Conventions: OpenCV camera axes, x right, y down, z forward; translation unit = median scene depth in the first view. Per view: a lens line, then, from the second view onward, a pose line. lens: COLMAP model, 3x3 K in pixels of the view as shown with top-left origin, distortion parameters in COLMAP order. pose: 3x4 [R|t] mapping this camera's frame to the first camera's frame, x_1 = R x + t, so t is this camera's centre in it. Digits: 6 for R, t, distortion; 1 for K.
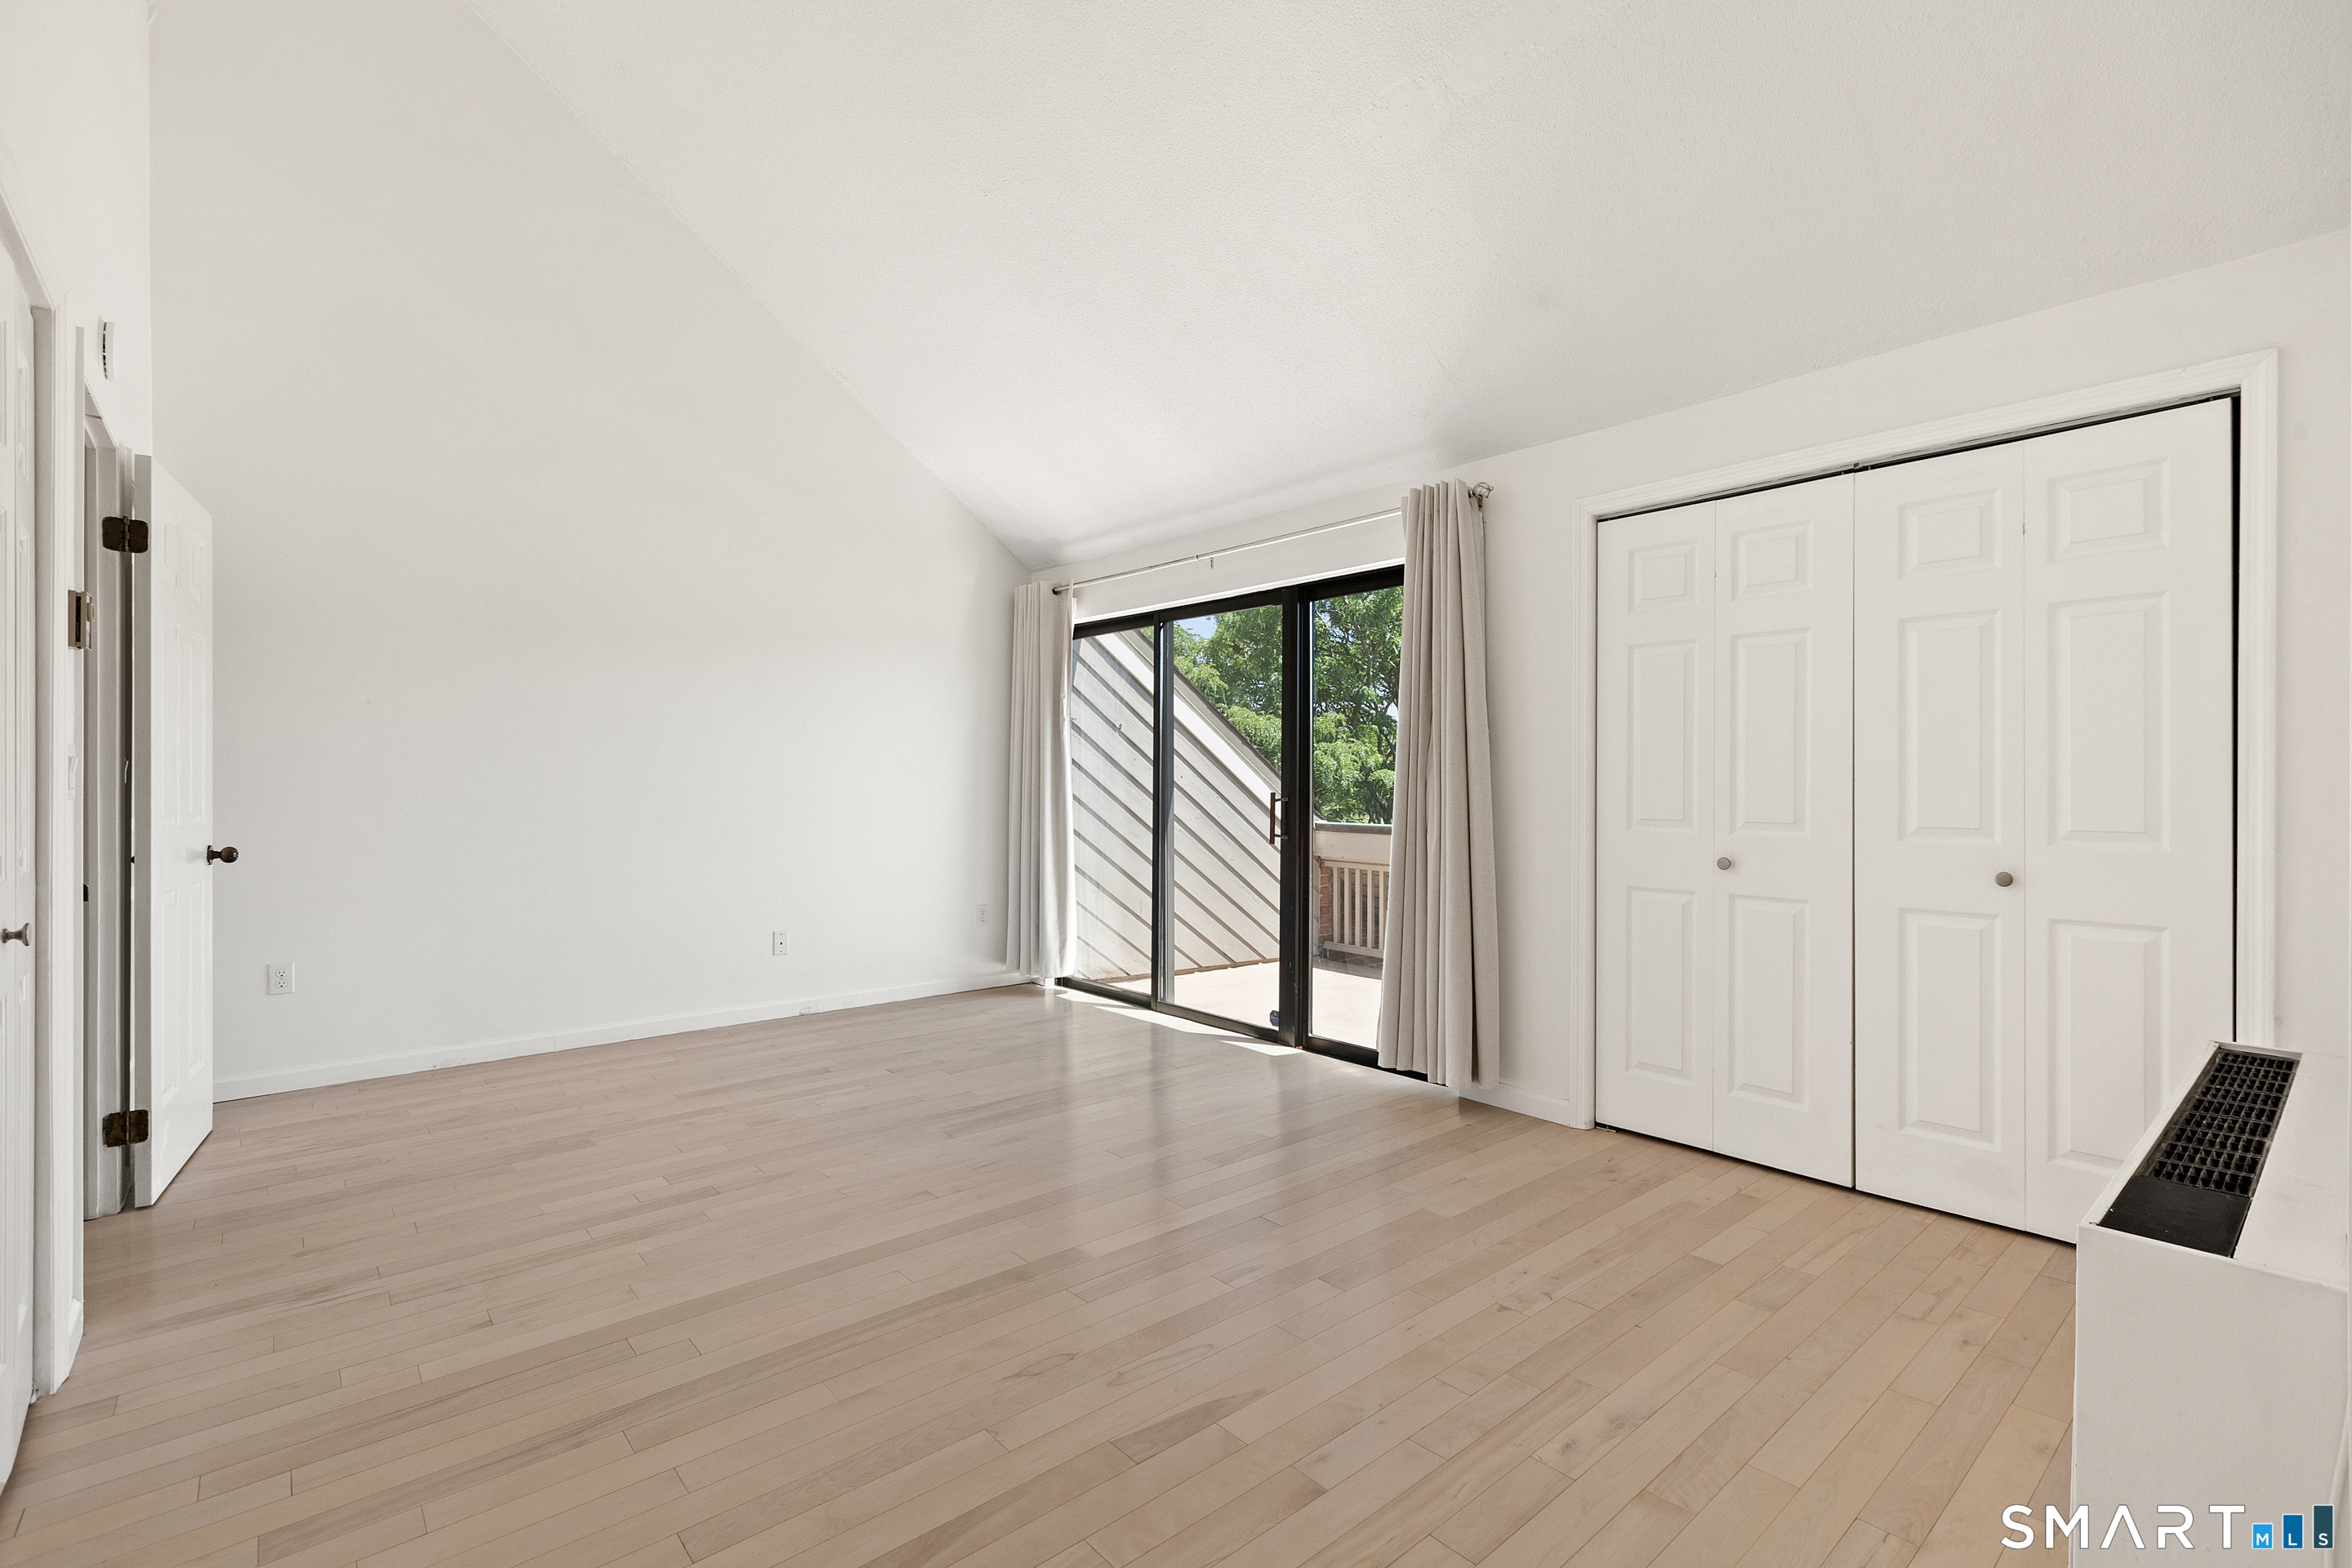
lens RADIAL K [[1071.8, 0, 1196.3], [0, 1071.8, 777.7], [0, 0, 1]] dist [0.001258, -0.000104]
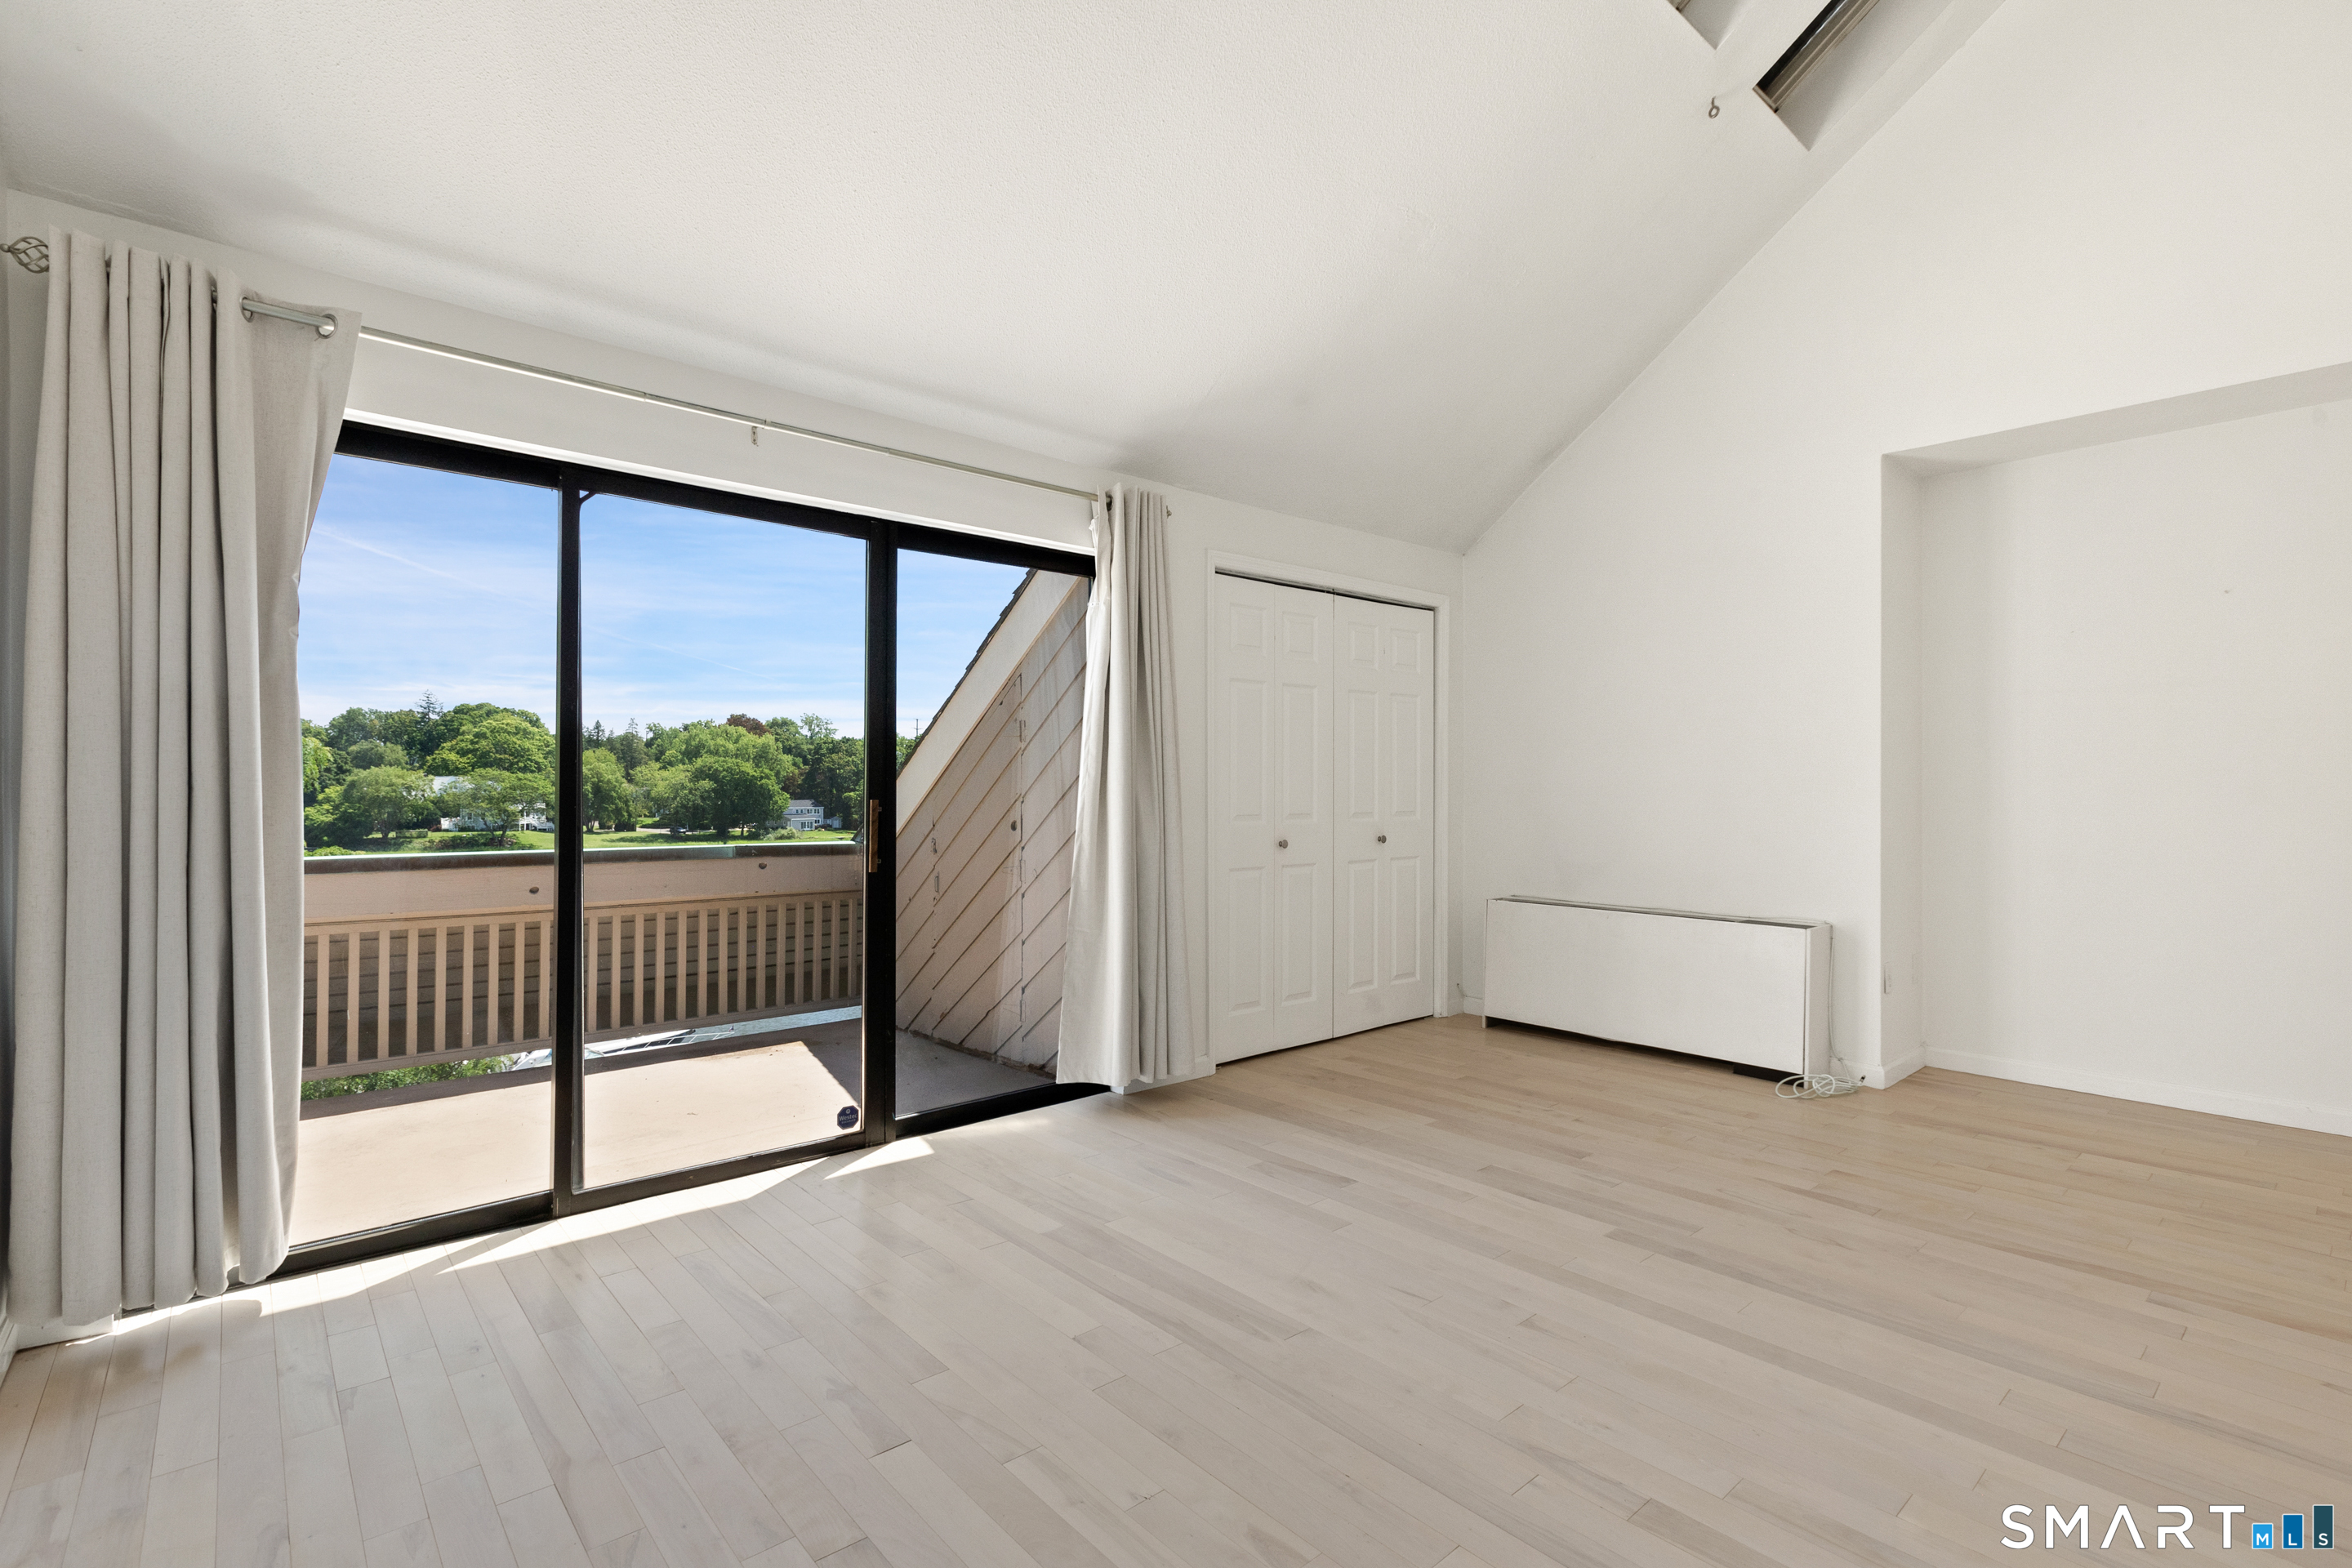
lens RADIAL K [[1071.8, 0, 1175.1], [0, 1071.8, 785.2], [0, 0, 1]] dist [0.001258, -0.000104]
pose [[0.007607, 0.001365, 0.999970, -1.076337], [-0.004883, 0.999987, -0.001328, 0.006180], [-0.999959, -0.004873, 0.007614, 1.316708]]
